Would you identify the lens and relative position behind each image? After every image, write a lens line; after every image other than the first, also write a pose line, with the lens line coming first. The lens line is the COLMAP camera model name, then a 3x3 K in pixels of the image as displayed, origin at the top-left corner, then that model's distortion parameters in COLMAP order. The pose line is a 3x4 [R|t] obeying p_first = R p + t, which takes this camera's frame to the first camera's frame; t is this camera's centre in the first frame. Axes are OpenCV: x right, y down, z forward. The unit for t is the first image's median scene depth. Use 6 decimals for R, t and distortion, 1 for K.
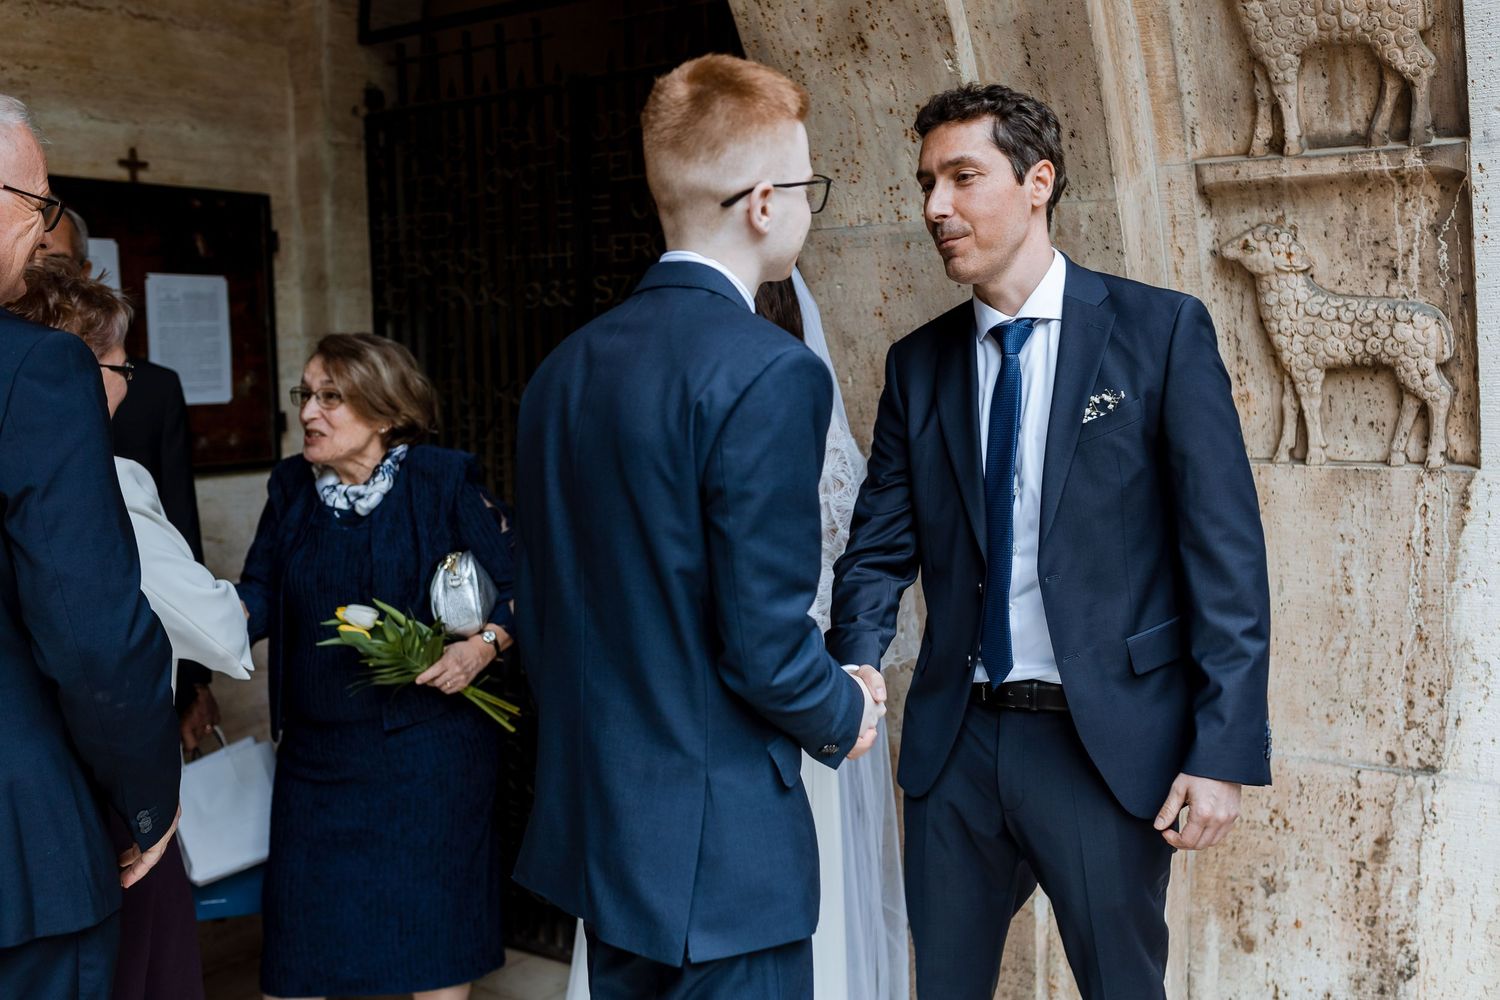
lens RADIAL K [[1486.1, 0, 782.6], [0, 1486.1, 478.1], [0, 0, 1]] dist [-0.003133, 0.006737]
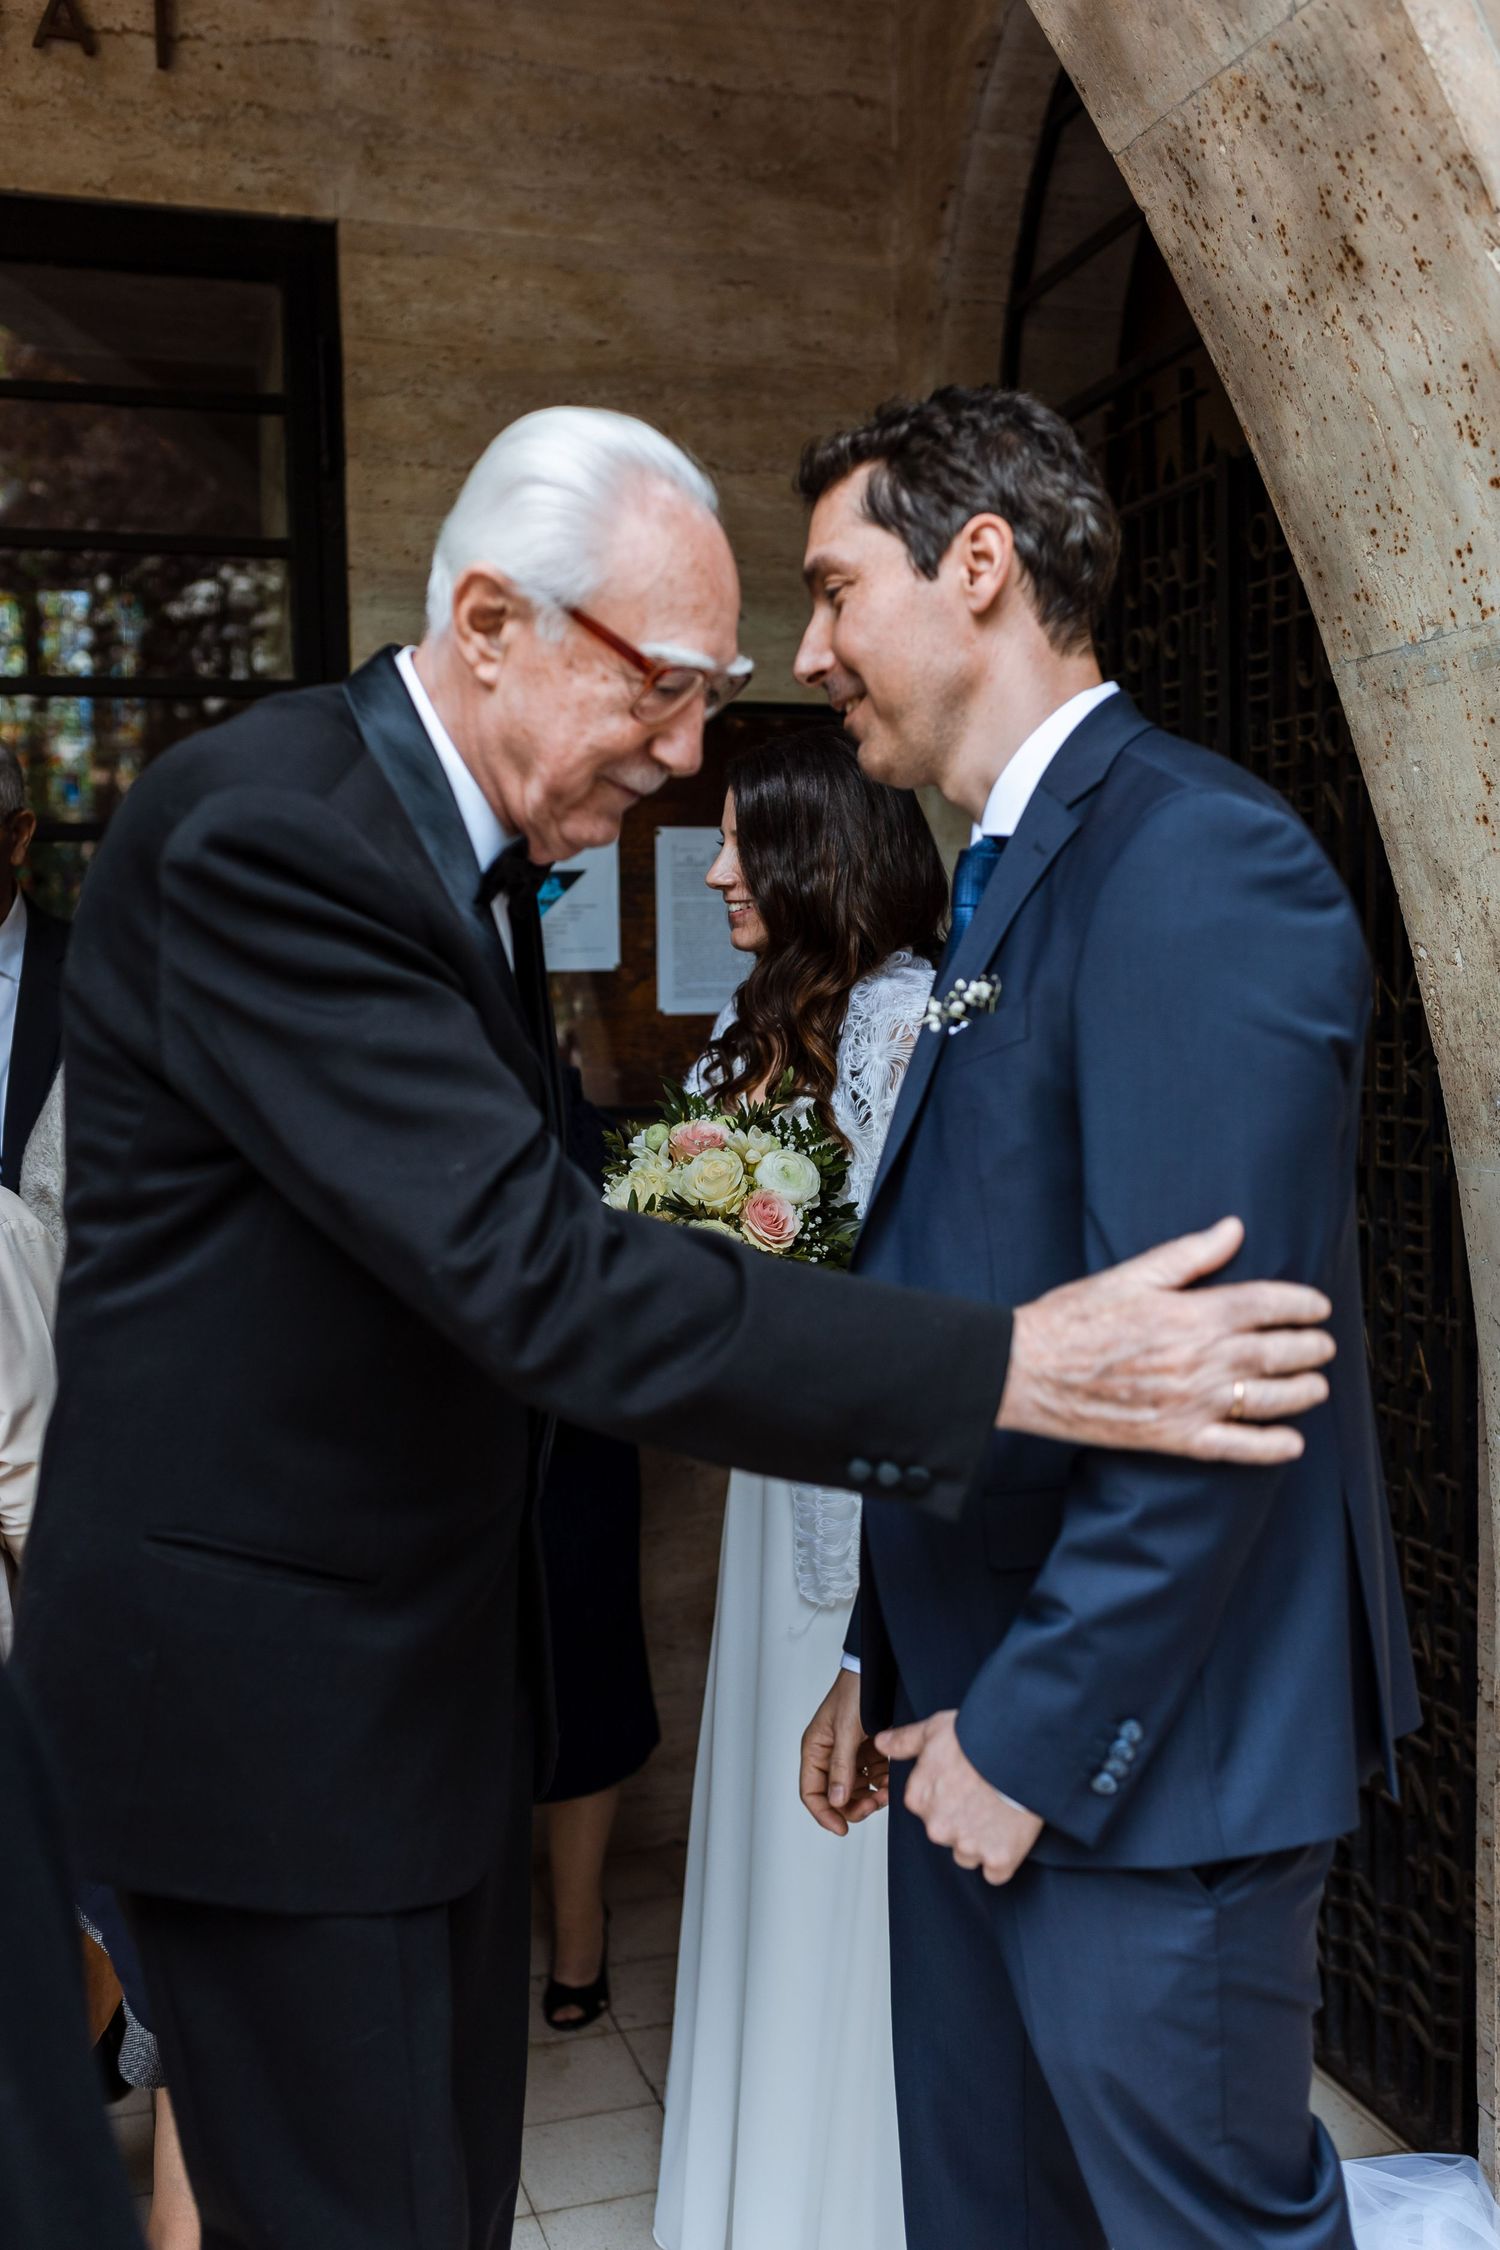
lens RADIAL K [[2138.2, 0, 702.6], [0, 2138.2, 1118.7], [0, 0, 1]] dist [-0.002314, 0.005854]
pose [[0.786117, 0.037342, -0.616949, 0.314418], [-0.047971, 0.998848, -0.000667, 0.000296], [0.616213, 0.030121, 0.787003, 0.310499]]
